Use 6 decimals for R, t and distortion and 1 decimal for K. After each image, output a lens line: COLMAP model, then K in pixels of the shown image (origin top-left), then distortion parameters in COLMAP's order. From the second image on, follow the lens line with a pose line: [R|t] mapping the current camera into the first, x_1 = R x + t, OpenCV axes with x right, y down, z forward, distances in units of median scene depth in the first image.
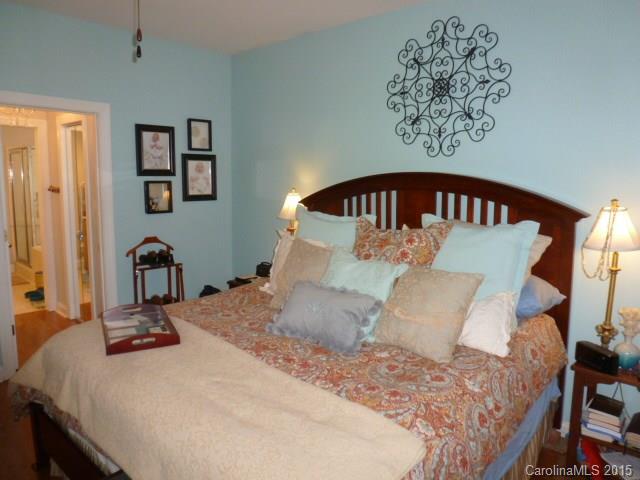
lens RADIAL K [[454.3, 0, 320.6], [0, 454.3, 236.9], [0, 0, 1]] dist [-0.041172, -0.003212]
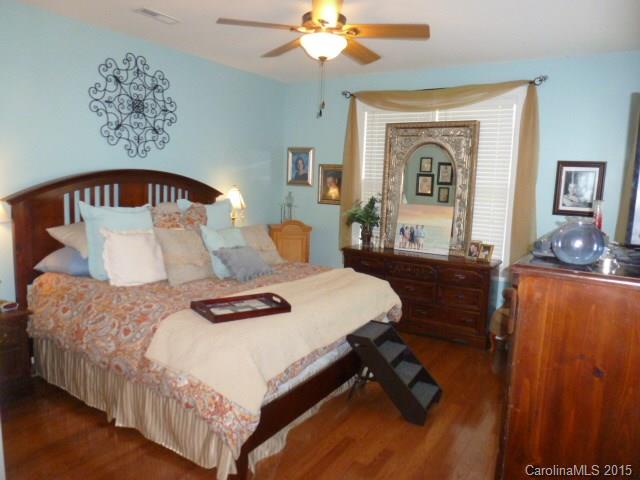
lens RADIAL K [[454.3, 0, 319.8], [0, 454.3, 239.1], [0, 0, 1]] dist [-0.041172, -0.003212]
pose [[-0.173979, -0.156254, 0.972274, -1.179899], [0.085860, 0.981164, 0.173047, -0.125536], [-0.980999, 0.113586, -0.157286, 0.713677]]
